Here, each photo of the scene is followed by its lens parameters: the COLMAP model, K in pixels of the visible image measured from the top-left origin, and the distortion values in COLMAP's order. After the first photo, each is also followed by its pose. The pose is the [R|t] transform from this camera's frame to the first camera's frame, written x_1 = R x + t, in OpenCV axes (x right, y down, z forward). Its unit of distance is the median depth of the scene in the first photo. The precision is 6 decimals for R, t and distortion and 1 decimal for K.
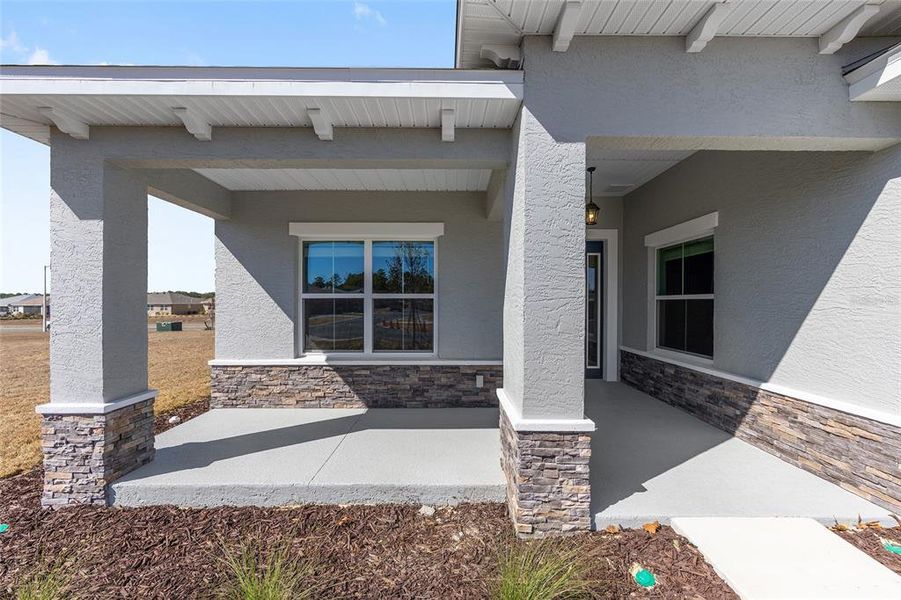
lens RADIAL K [[362.2, 0, 450.5], [0, 362.2, 300.0], [0, 0, 1]] dist [-0.000052, 0.000010]
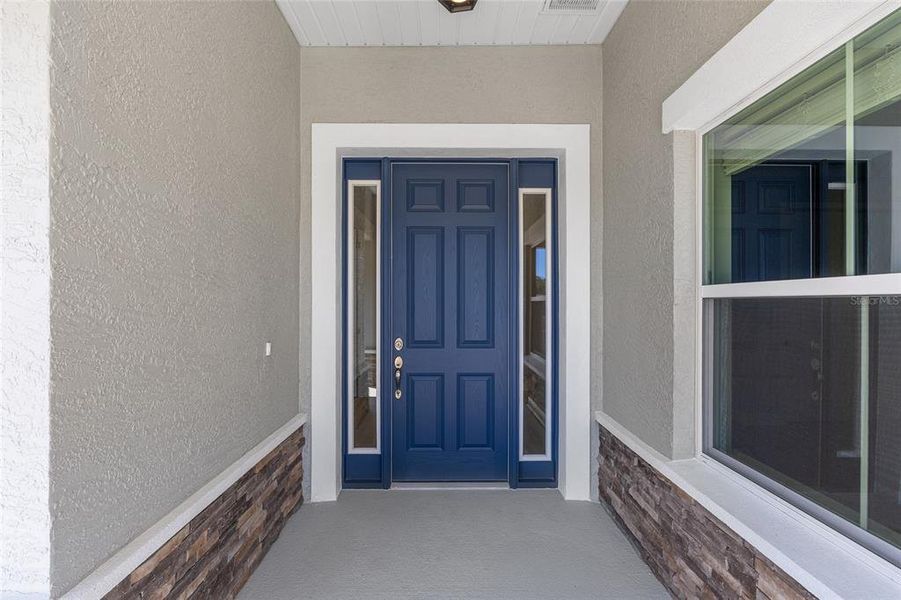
lens RADIAL K [[362.2, 0, 450.5], [0, 362.2, 300.0], [0, 0, 1]] dist [-0.000052, 0.000010]
pose [[0.999919, -0.004346, 0.011967, 0.402692], [0.004342, 0.999991, 0.000289, -0.000429], [-0.011968, -0.000237, 0.999928, 0.801855]]
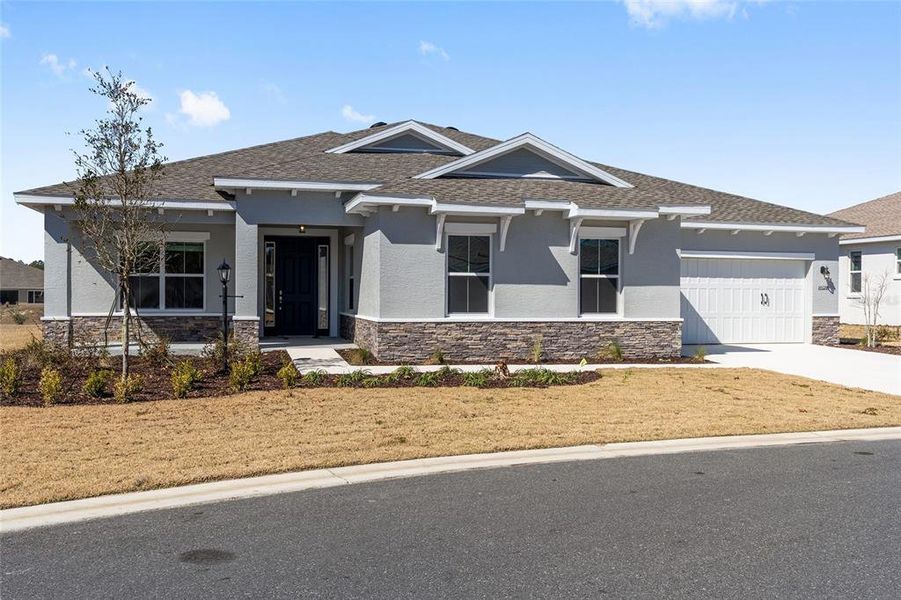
lens RADIAL K [[853.6, 0, 450.5], [0, 853.6, 300.0], [0, 0, 1]] dist [-0.006014, -0.005568]
pose [[0.970116, 0.002850, 0.242624, 0.105171], [-0.006202, 0.999896, 0.013053, 0.045807], [-0.242561, -0.014168, 0.970033, -3.146750]]
